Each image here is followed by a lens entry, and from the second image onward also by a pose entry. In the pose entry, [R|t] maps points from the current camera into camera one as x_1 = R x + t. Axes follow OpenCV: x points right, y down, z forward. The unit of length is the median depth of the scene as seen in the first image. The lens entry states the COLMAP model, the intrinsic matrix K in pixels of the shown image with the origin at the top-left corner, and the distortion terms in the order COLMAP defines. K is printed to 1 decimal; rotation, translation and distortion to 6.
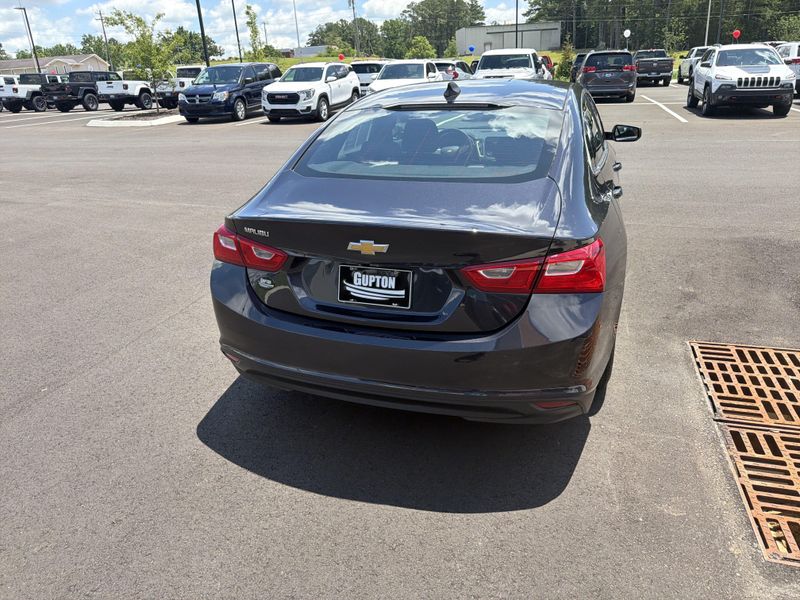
lens RADIAL K [[571.7, 0, 396.2], [0, 571.7, 294.8], [0, 0, 1]] dist [0.015962, -0.019633]
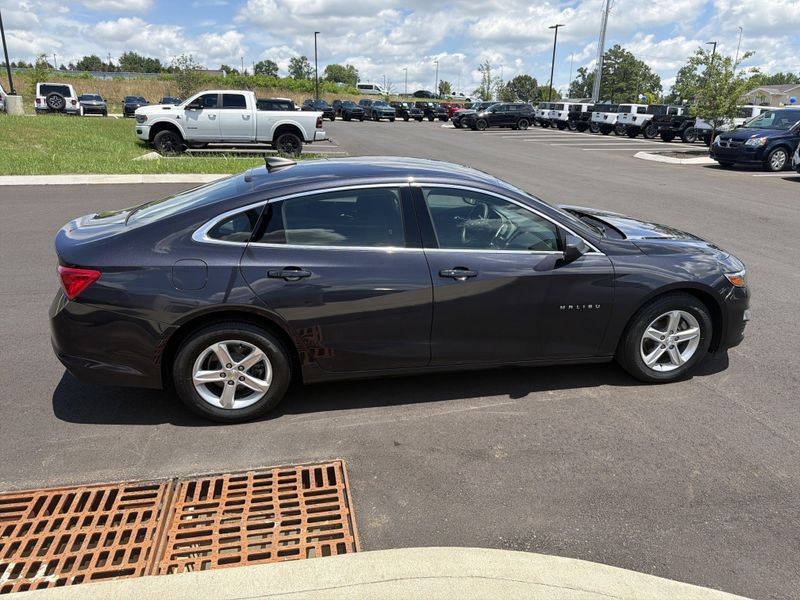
lens RADIAL K [[571.7, 0, 404.9], [0, 571.7, 304.2], [0, 0, 1]] dist [0.015962, -0.019633]
pose [[0.488093, 0.329553, -0.808183, 1.225518], [-0.351403, 0.921809, 0.163661, -0.337131], [0.798925, 0.204116, 0.565735, 0.515930]]
